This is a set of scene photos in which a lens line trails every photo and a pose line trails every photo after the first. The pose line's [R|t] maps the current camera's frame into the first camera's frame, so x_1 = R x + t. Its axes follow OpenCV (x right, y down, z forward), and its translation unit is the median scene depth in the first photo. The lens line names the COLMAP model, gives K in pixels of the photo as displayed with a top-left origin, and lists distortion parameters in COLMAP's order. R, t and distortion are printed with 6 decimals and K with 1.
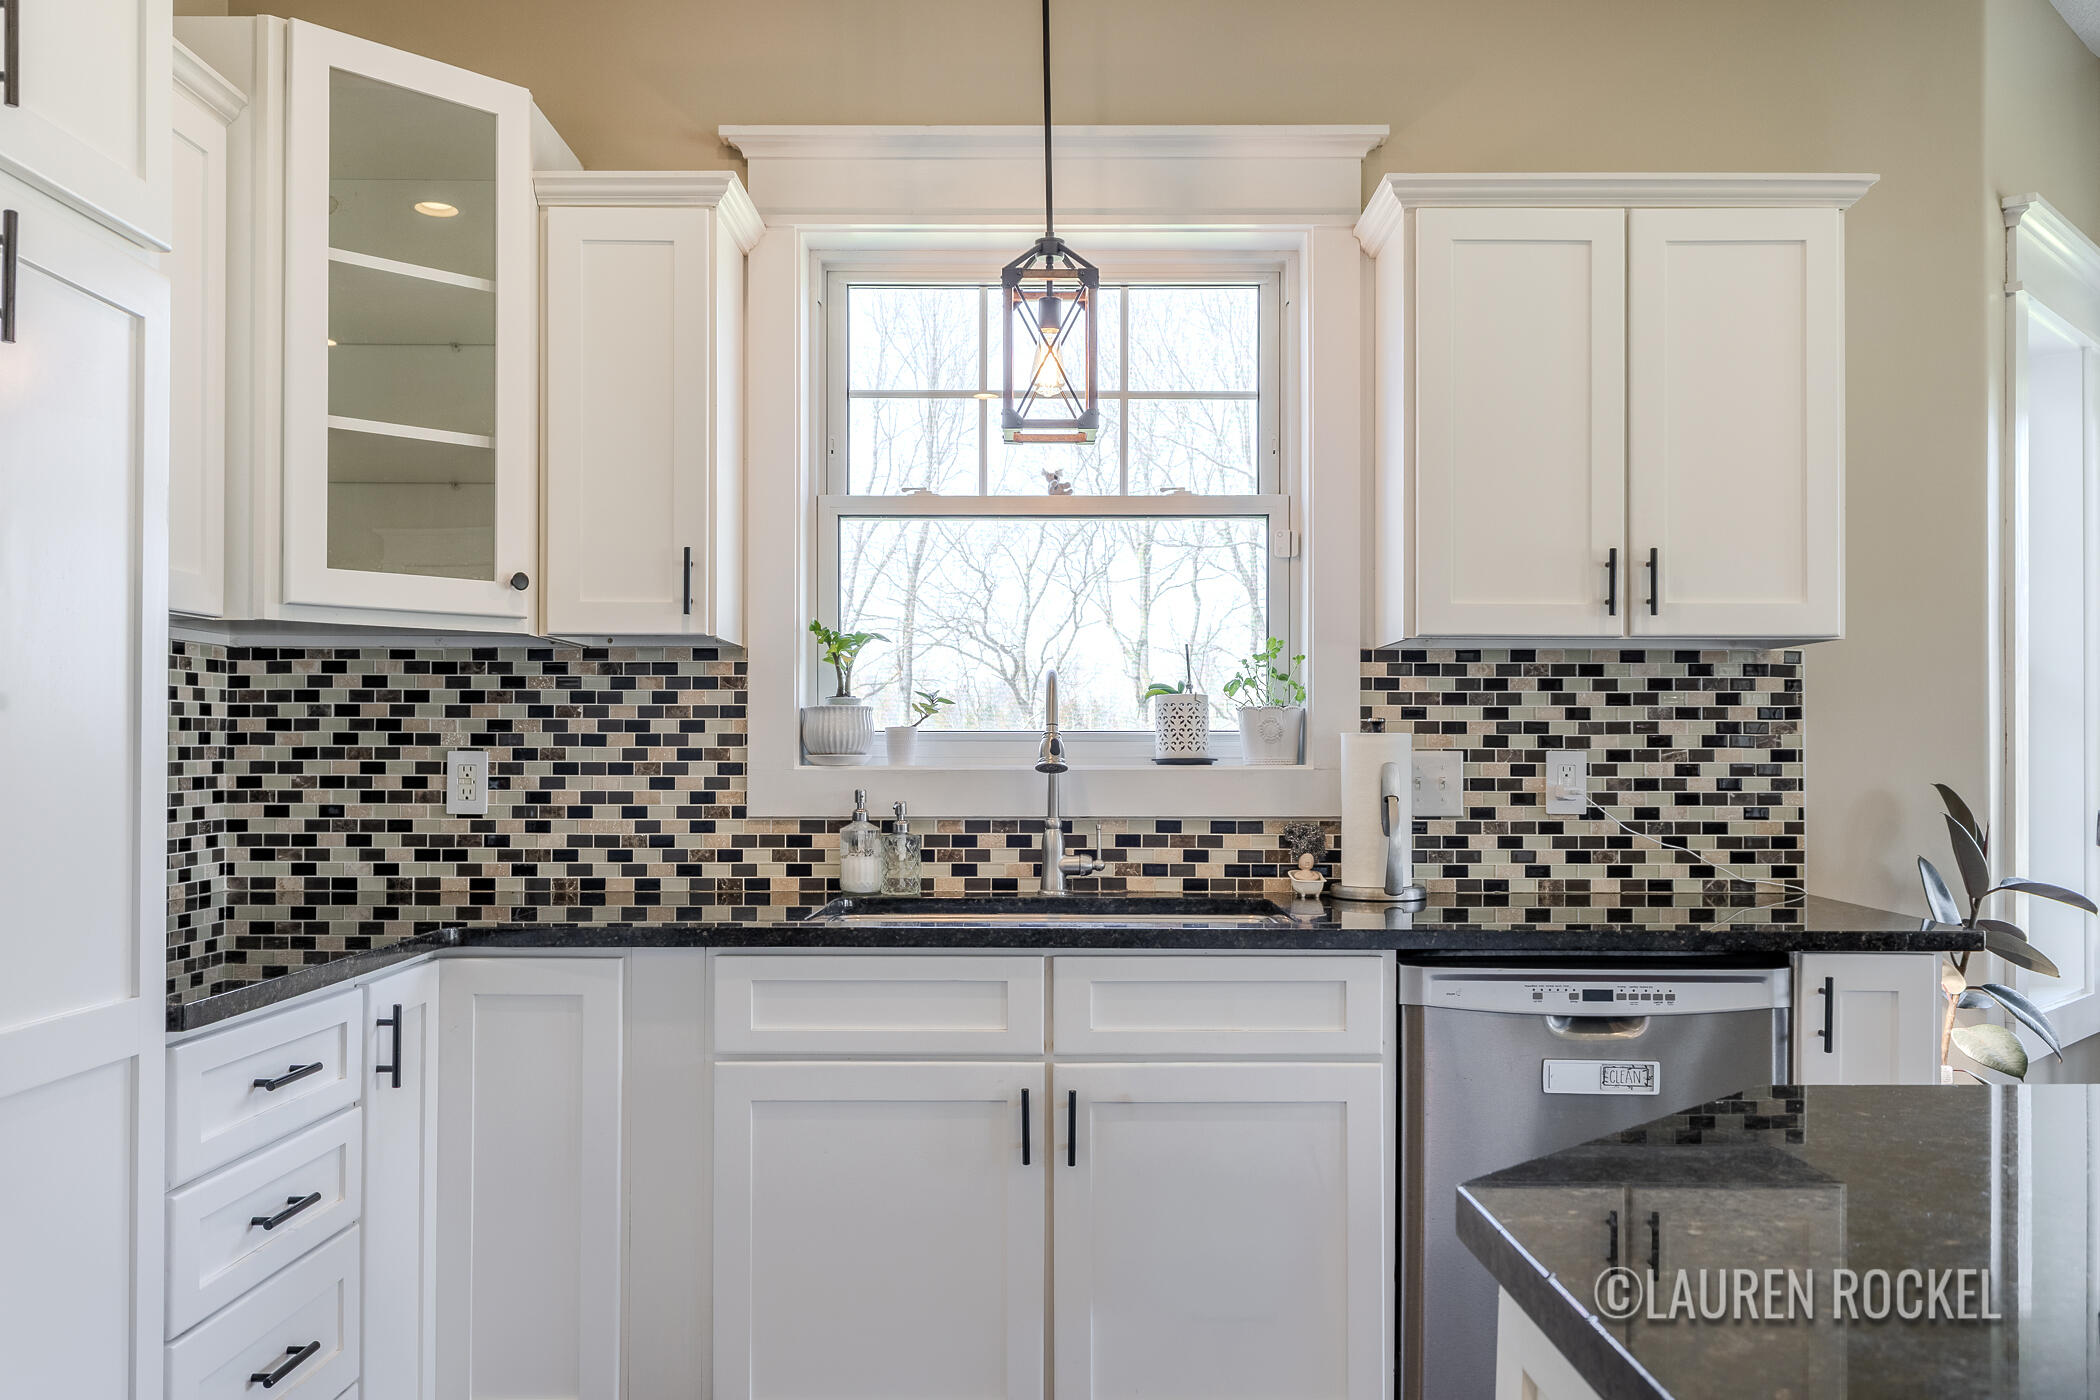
lens RADIAL K [[1740.3, 0, 1050.2], [0, 1740.3, 733.3], [0, 0, 1]] dist [0.015418, -0.024341]
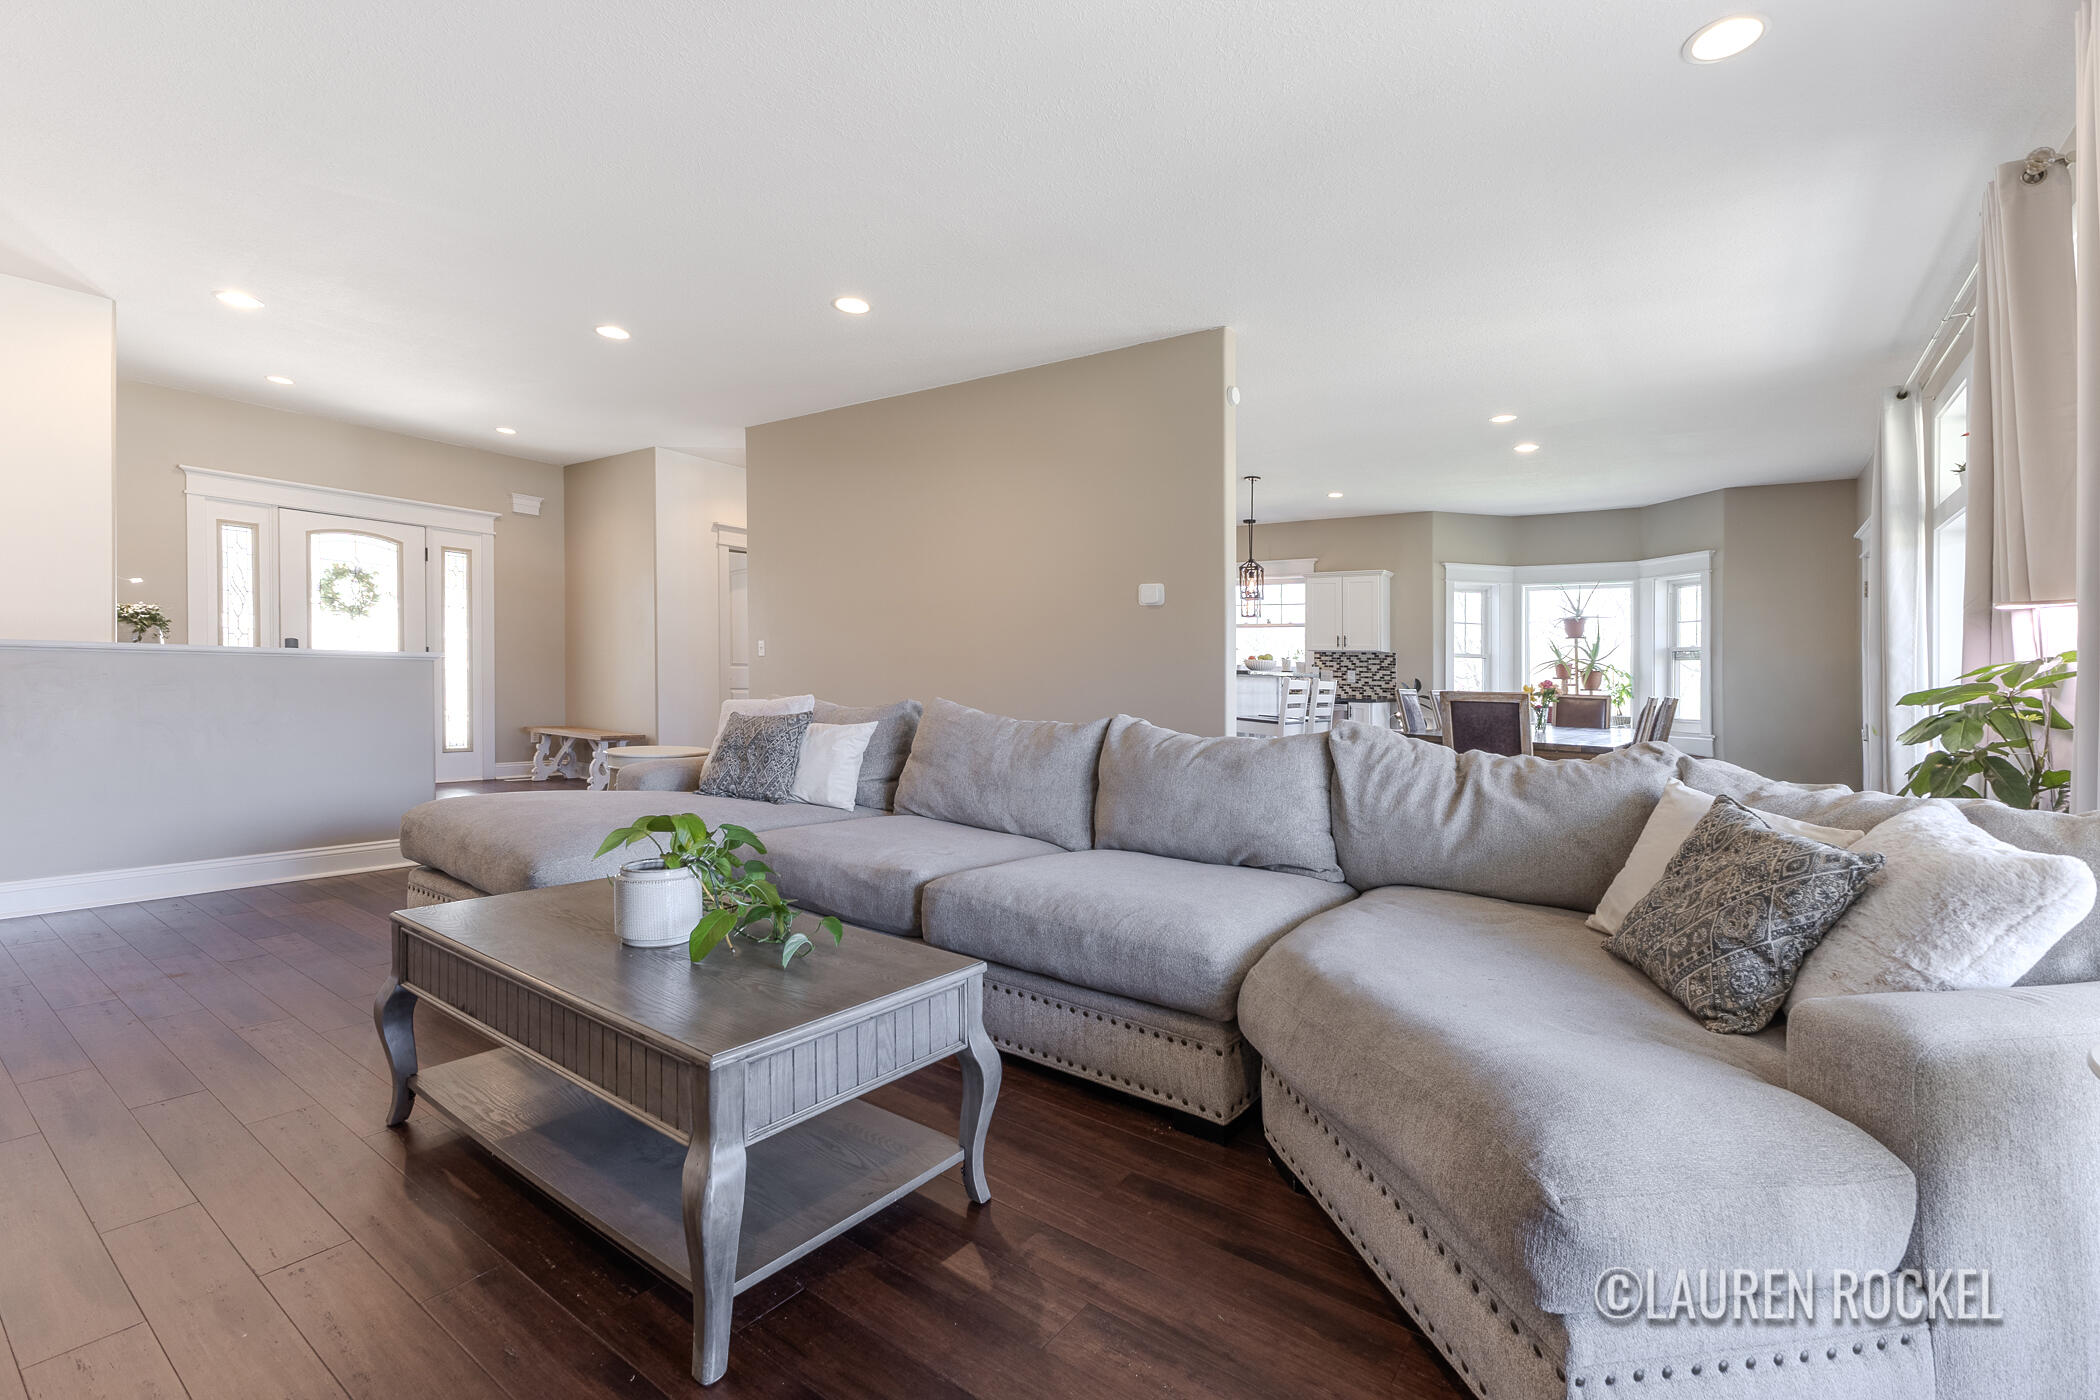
lens RADIAL K [[918.5, 0, 1047.0], [0, 918.5, 623.9], [0, 0, 1]] dist [-0.001265, -0.000520]
pose [[0.812109, -0.012554, -0.583371, 1.196480], [-0.020086, 0.998575, -0.049450, 0.024861], [0.583160, 0.051876, 0.810699, -1.879674]]
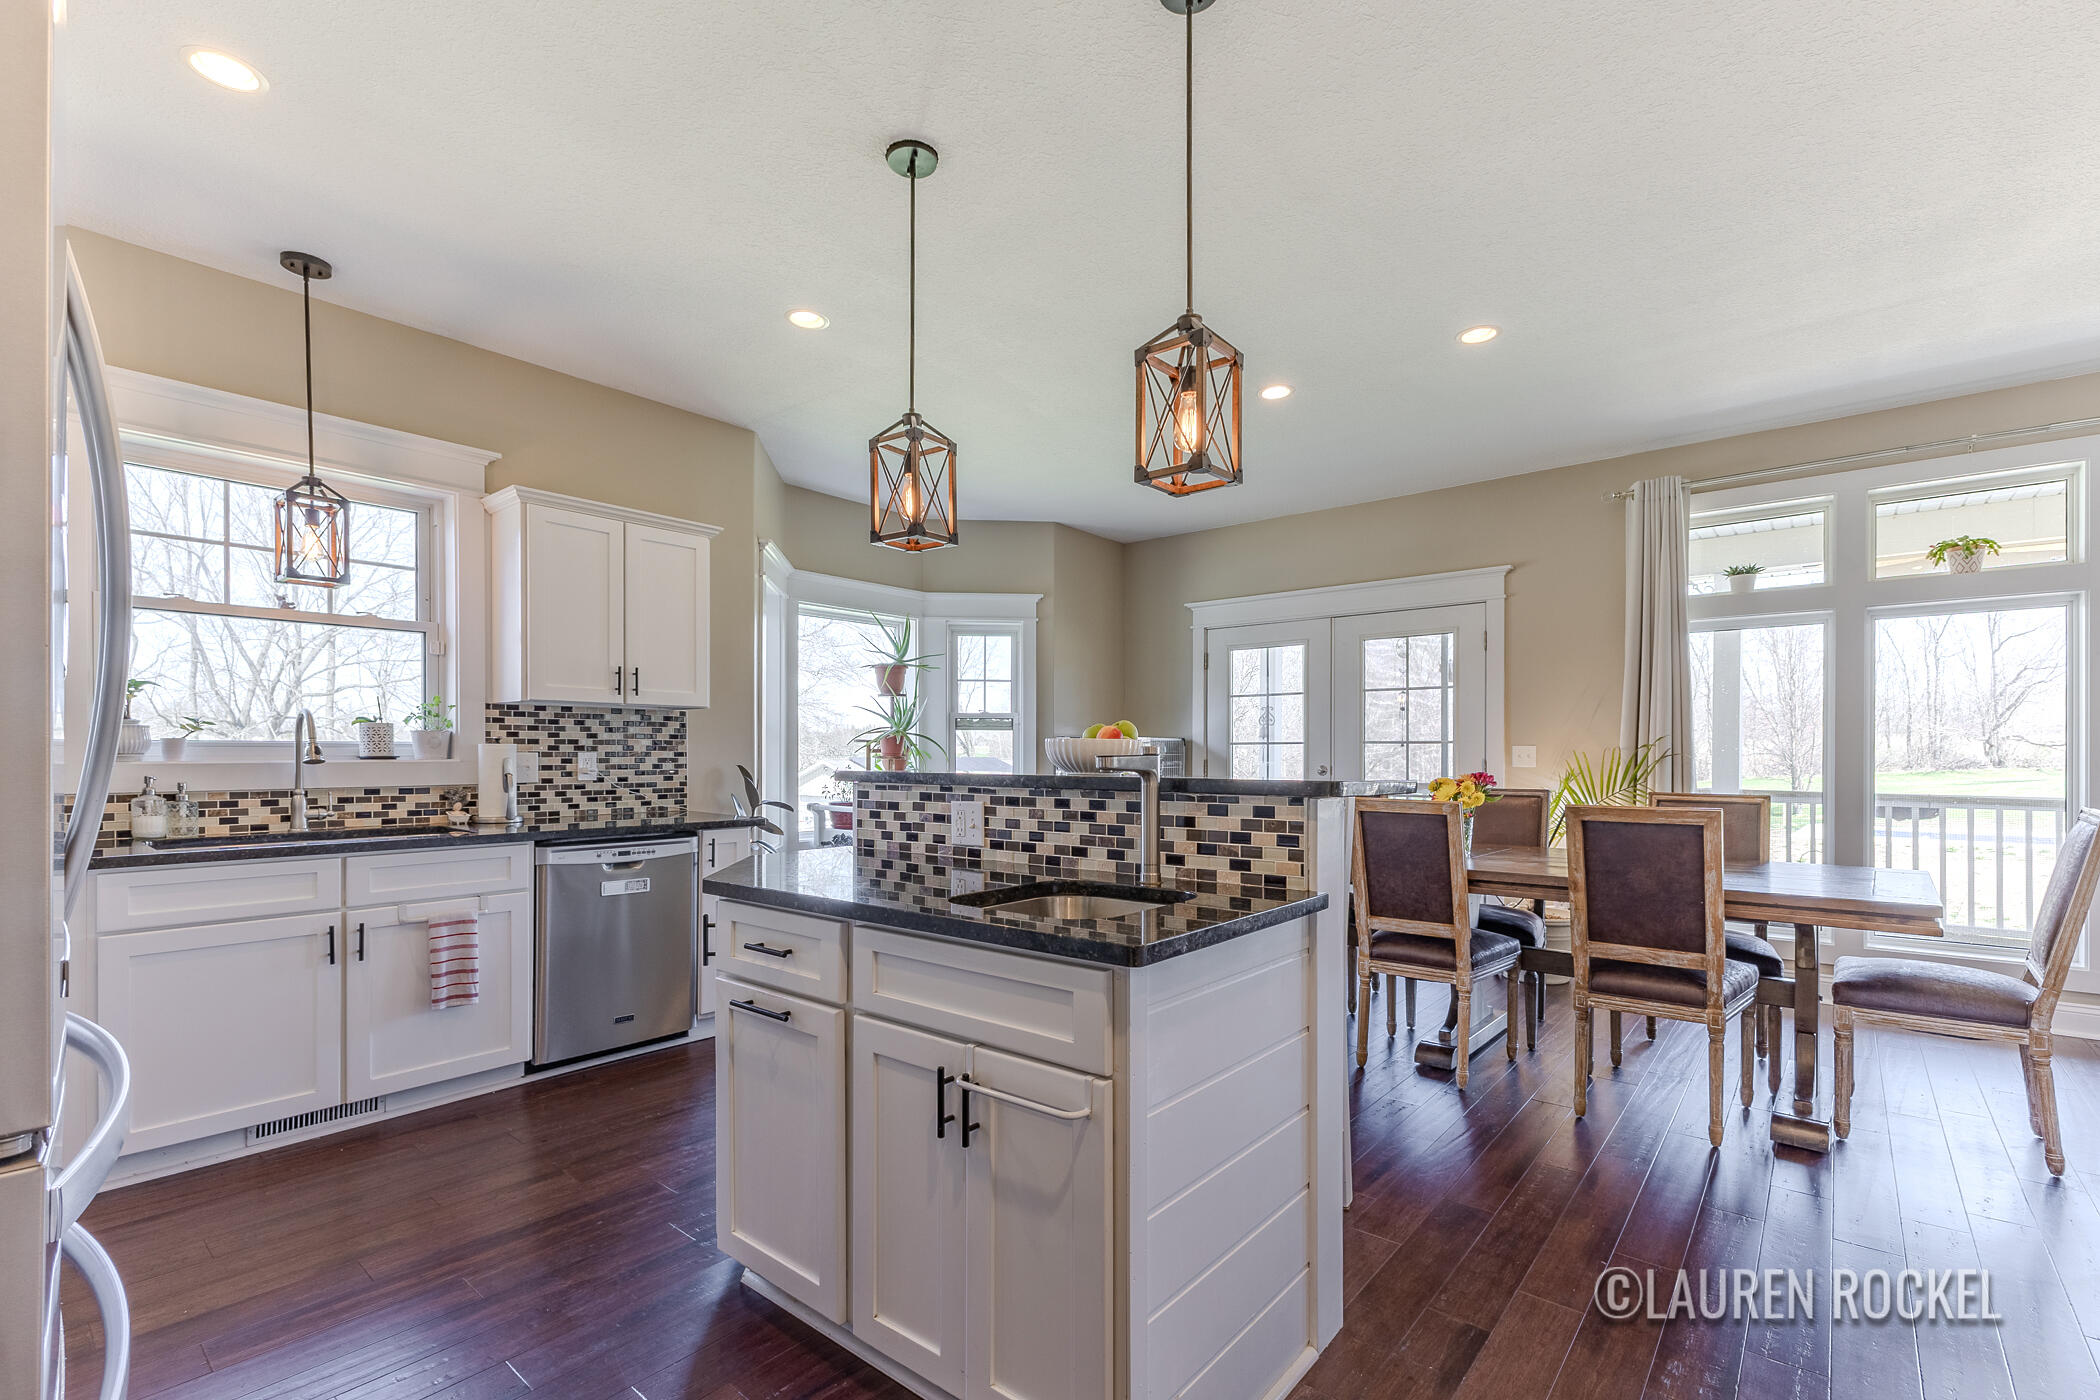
lens RADIAL K [[918.5, 0, 1055.5], [0, 918.5, 754.4], [0, 0, 1]] dist [-0.001265, -0.000520]
pose [[0.642723, -0.002133, 0.766096, -0.222273], [-0.008591, 0.999913, 0.009991, -0.004158], [-0.766051, -0.013003, 0.642648, -0.223108]]
